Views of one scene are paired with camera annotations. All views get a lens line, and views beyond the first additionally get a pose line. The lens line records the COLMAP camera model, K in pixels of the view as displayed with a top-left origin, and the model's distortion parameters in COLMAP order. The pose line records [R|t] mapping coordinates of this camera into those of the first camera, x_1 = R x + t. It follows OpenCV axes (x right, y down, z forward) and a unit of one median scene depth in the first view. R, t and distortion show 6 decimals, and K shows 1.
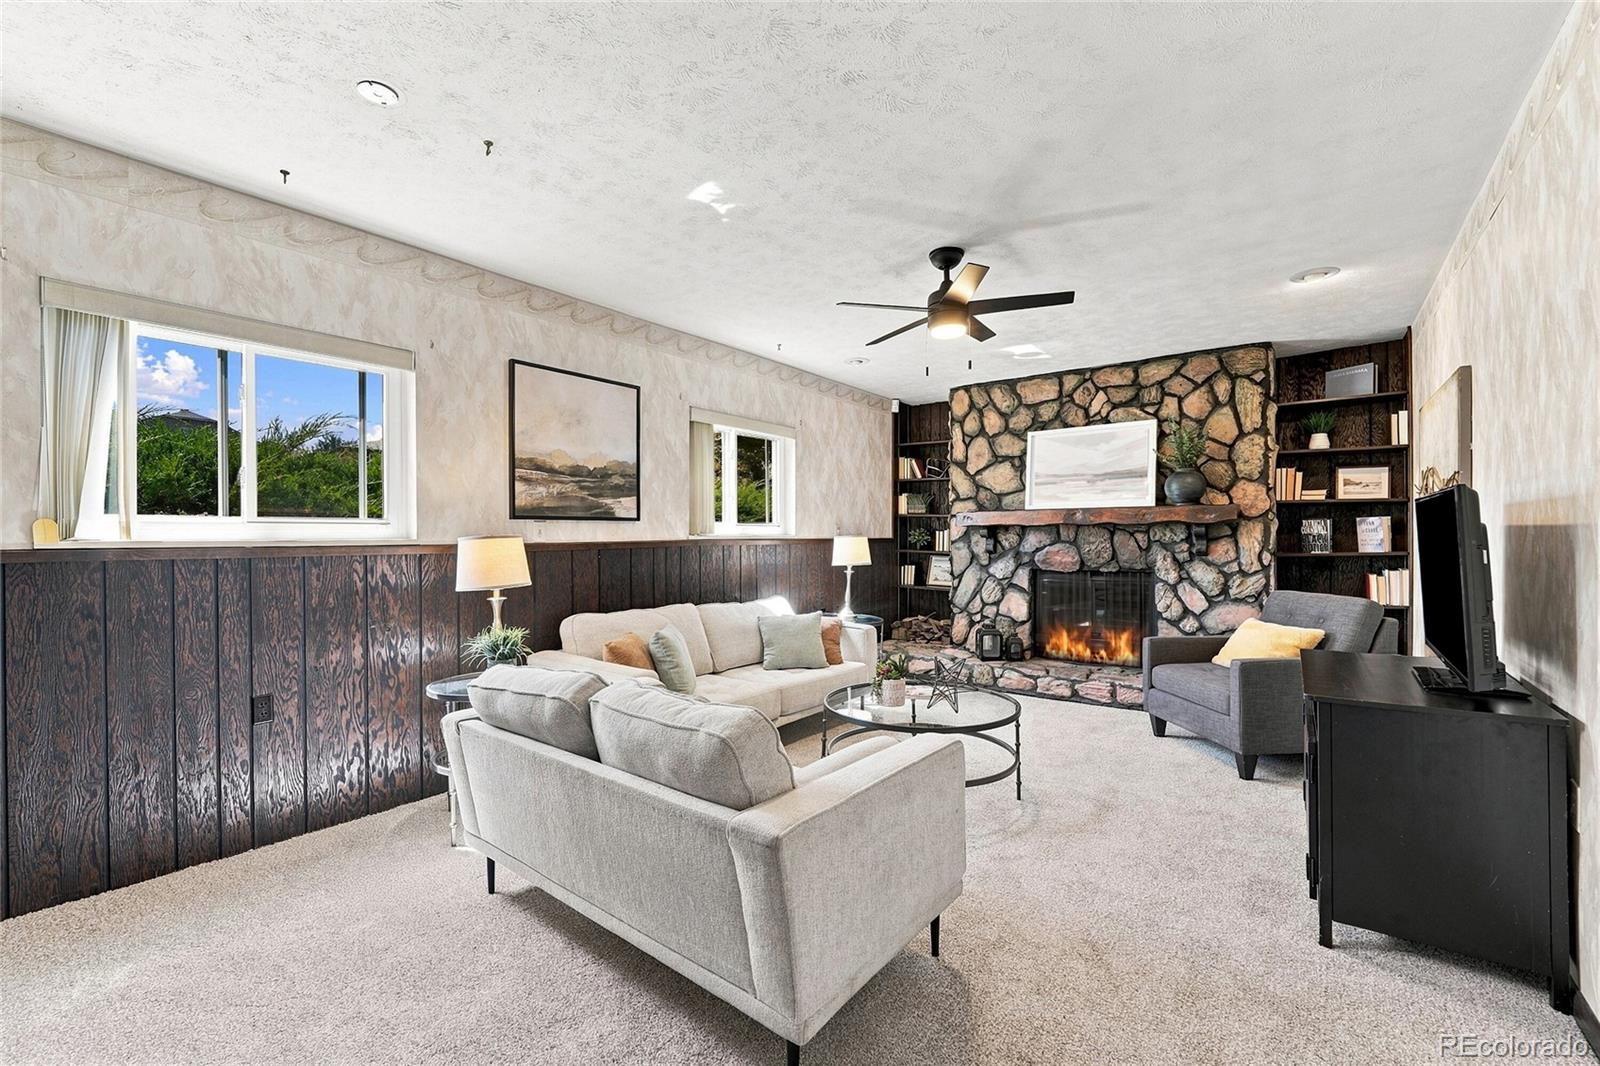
lens RADIAL K [[655.3, 0, 820.2], [0, 655.3, 545.0], [0, 0, 1]] dist [0.008037, -0.019175]
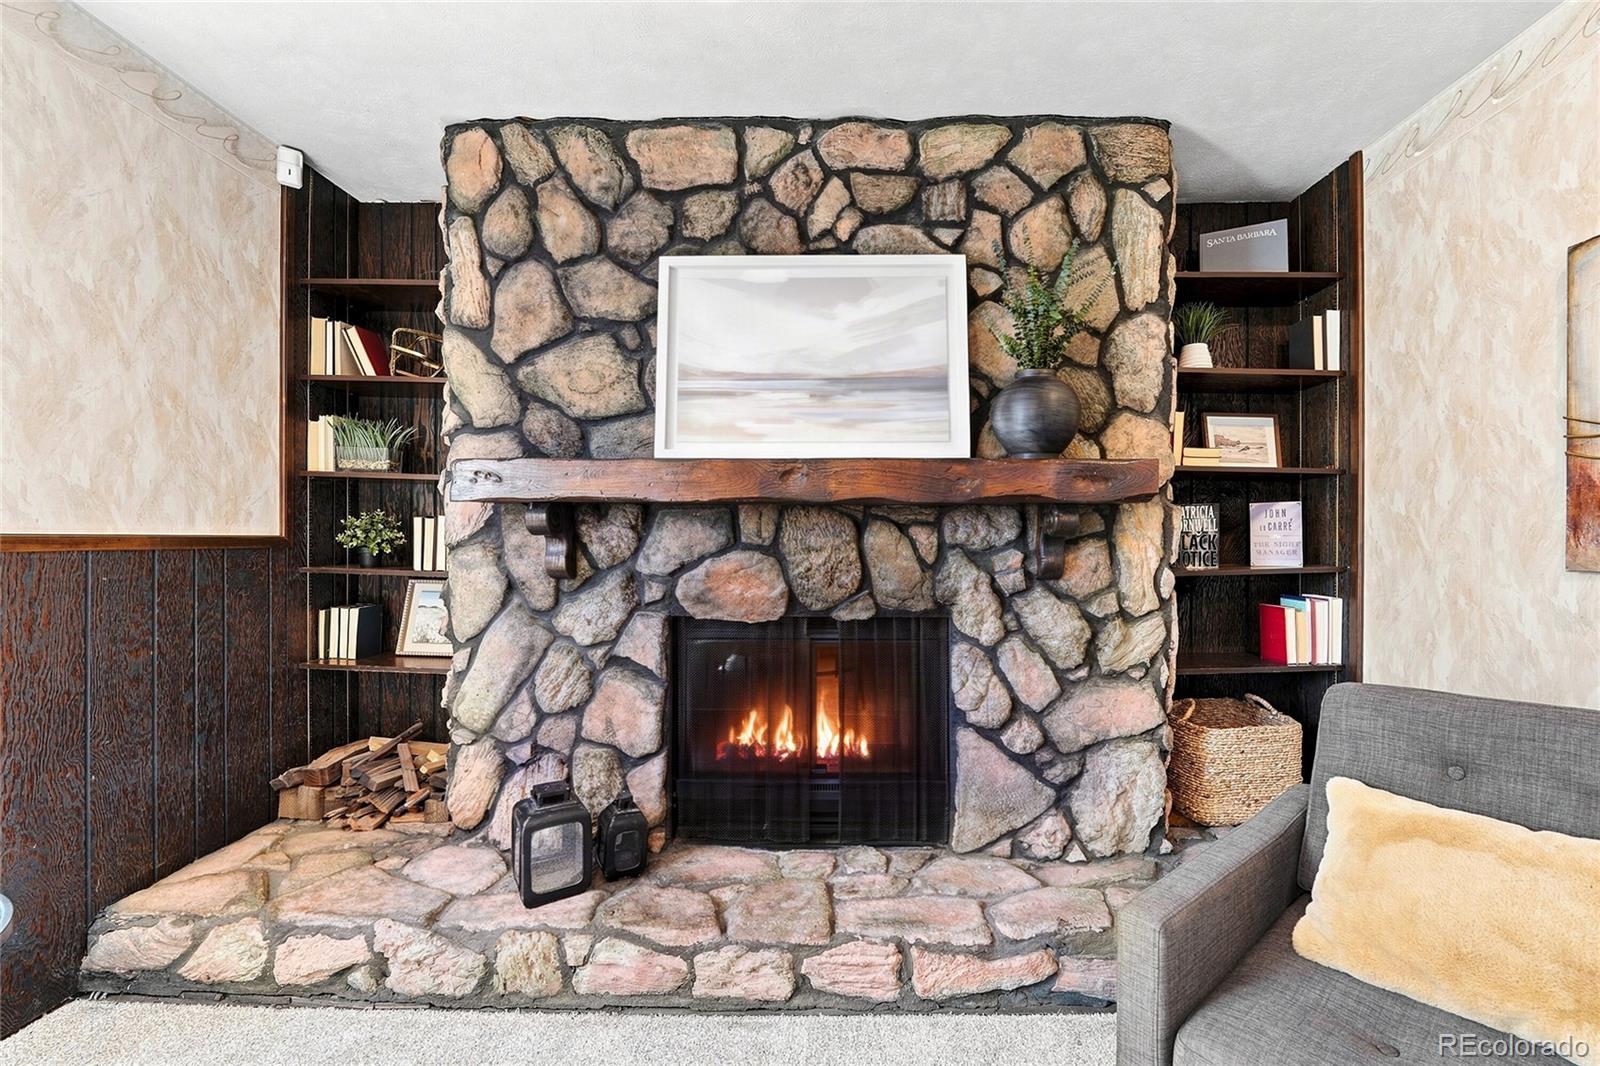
lens RADIAL K [[655.3, 0, 820.2], [0, 655.3, 545.0], [0, 0, 1]] dist [0.008037, -0.019175]
pose [[0.828471, -0.000984, 0.560031, 0.185311], [0.000597, 0.999999, 0.000874, -0.006544], [-0.560032, -0.000390, 0.828471, 0.646658]]
